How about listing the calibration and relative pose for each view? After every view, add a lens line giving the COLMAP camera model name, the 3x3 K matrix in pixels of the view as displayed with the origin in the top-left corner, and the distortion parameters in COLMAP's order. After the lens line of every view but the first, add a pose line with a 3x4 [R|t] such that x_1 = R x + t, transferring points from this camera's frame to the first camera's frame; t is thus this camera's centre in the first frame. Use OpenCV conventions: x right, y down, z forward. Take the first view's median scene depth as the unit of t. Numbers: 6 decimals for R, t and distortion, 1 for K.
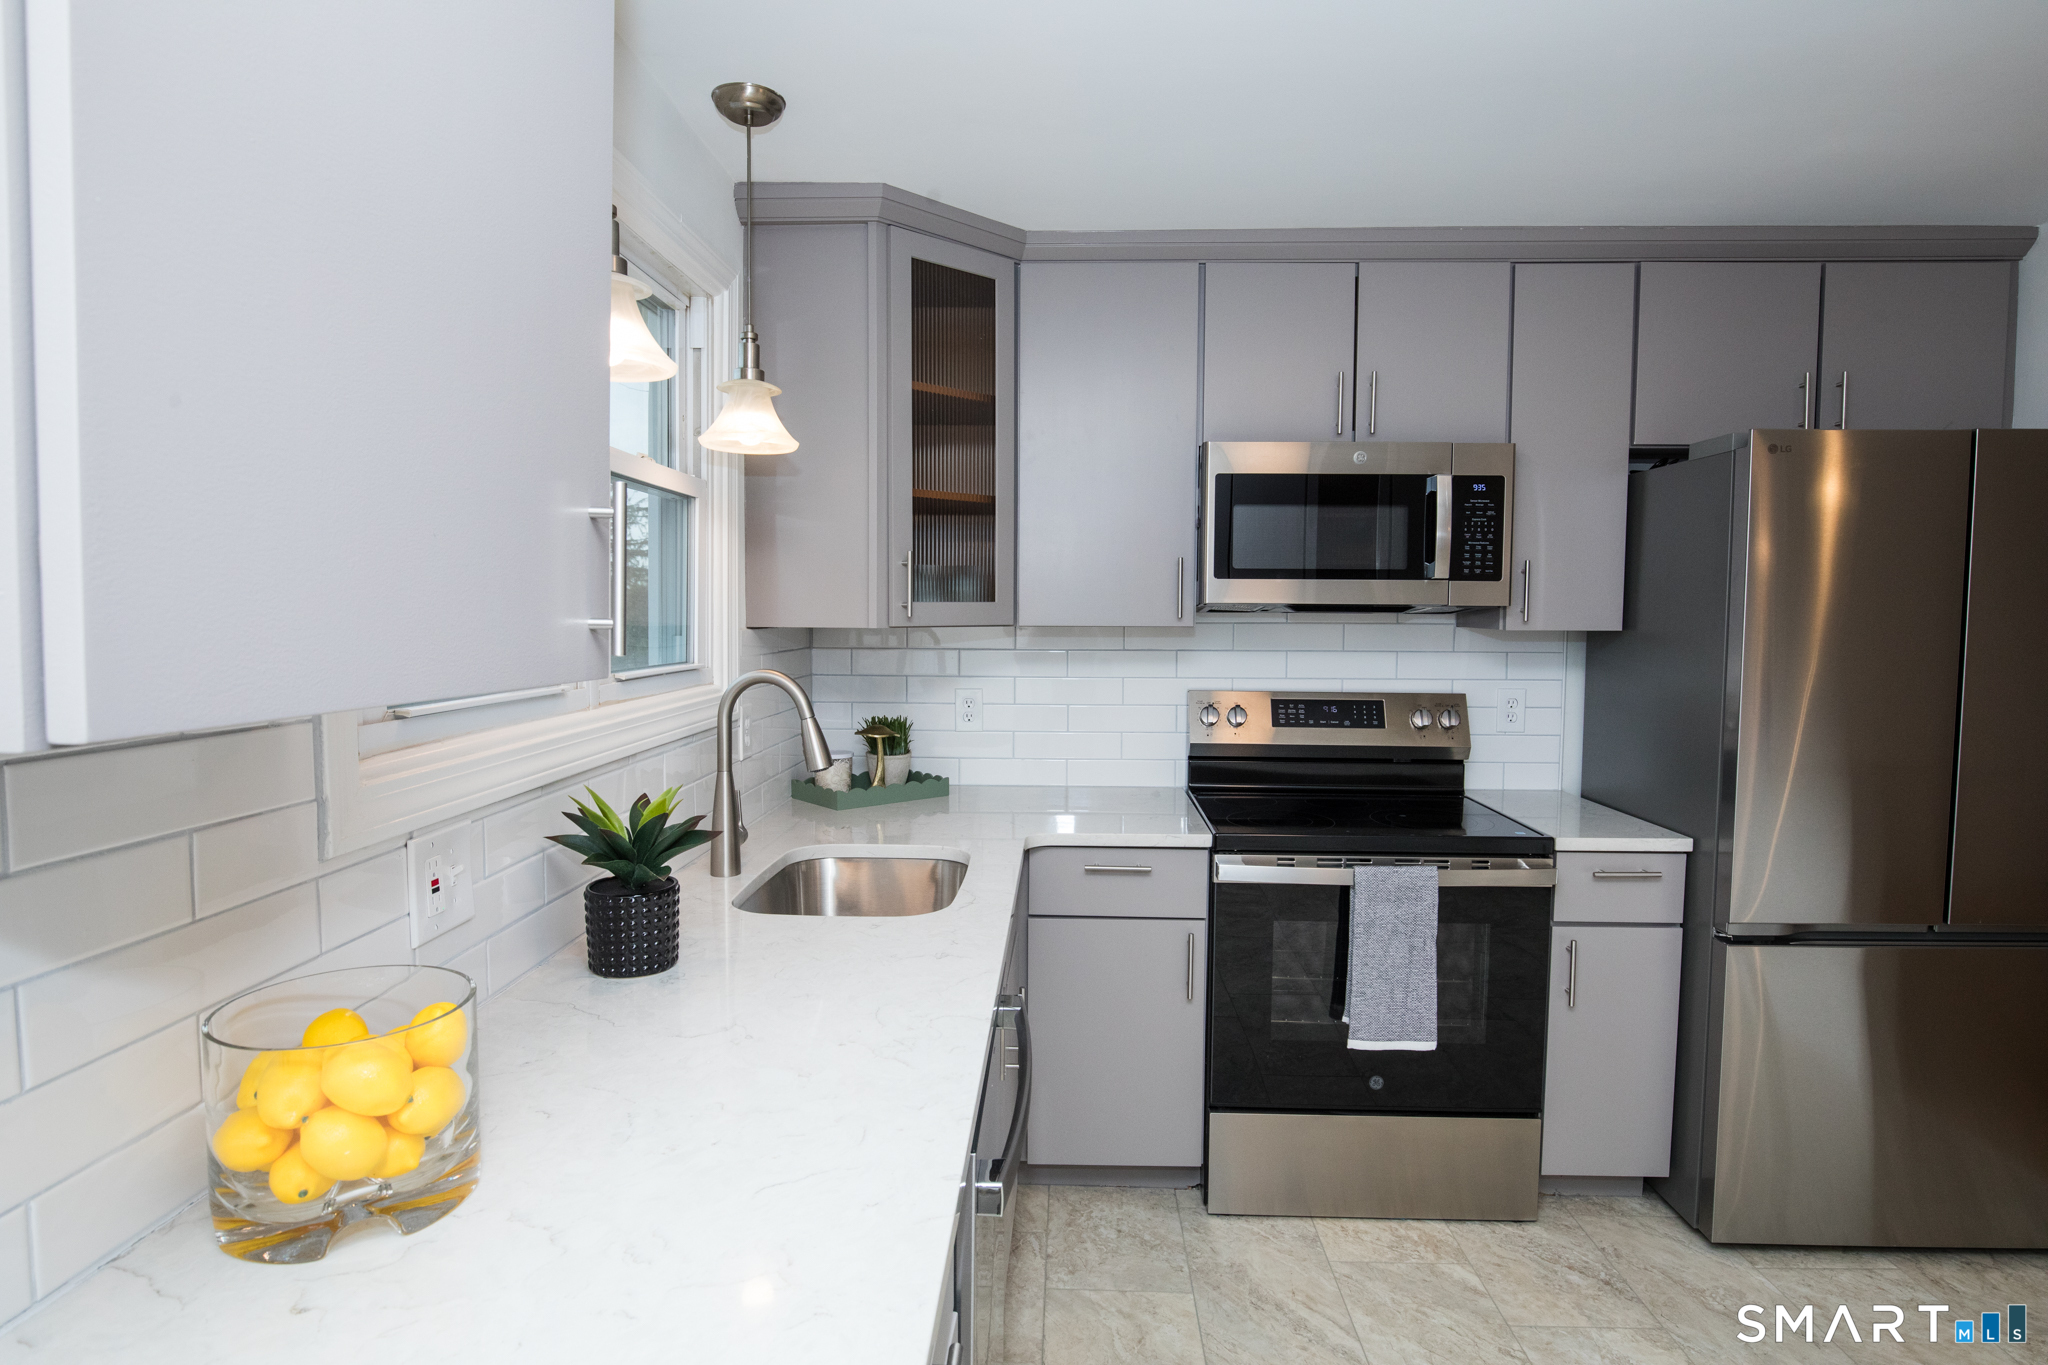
lens RADIAL K [[1095.8, 0, 1030.0], [0, 1095.8, 676.1], [0, 0, 1]] dist [-0.026712, 0.006979]
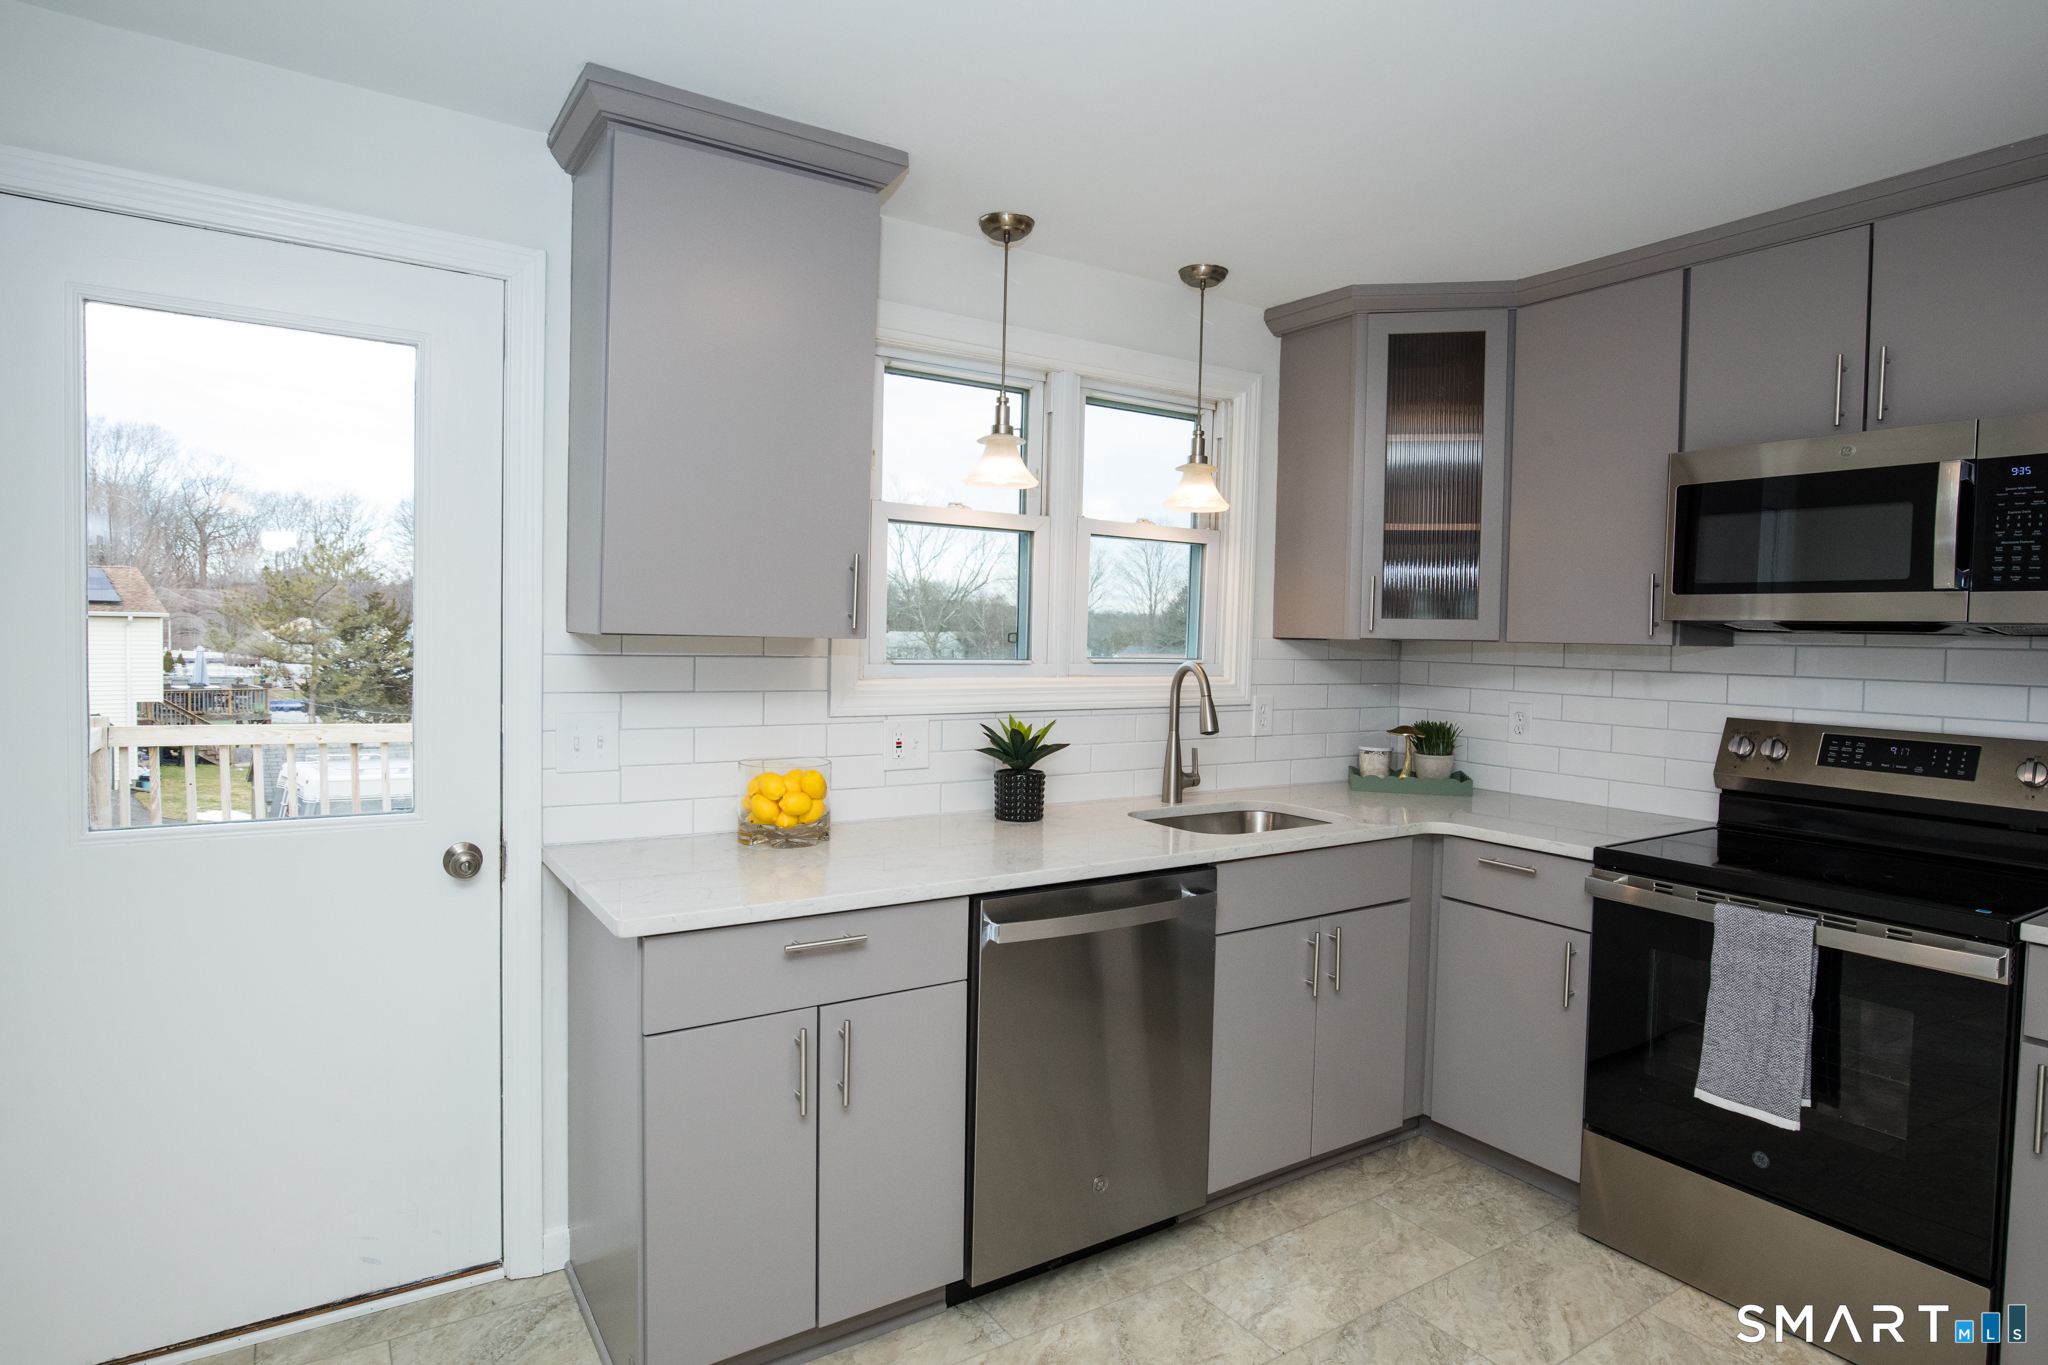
lens RADIAL K [[1095.8, 0, 1022.5], [0, 1095.8, 673.4], [0, 0, 1]] dist [-0.026712, 0.006979]
pose [[0.580391, 0.037181, -0.813489, 0.652589], [-0.065932, 0.997823, -0.001434, 0.019786], [0.811665, 0.054468, 0.581579, -0.017477]]
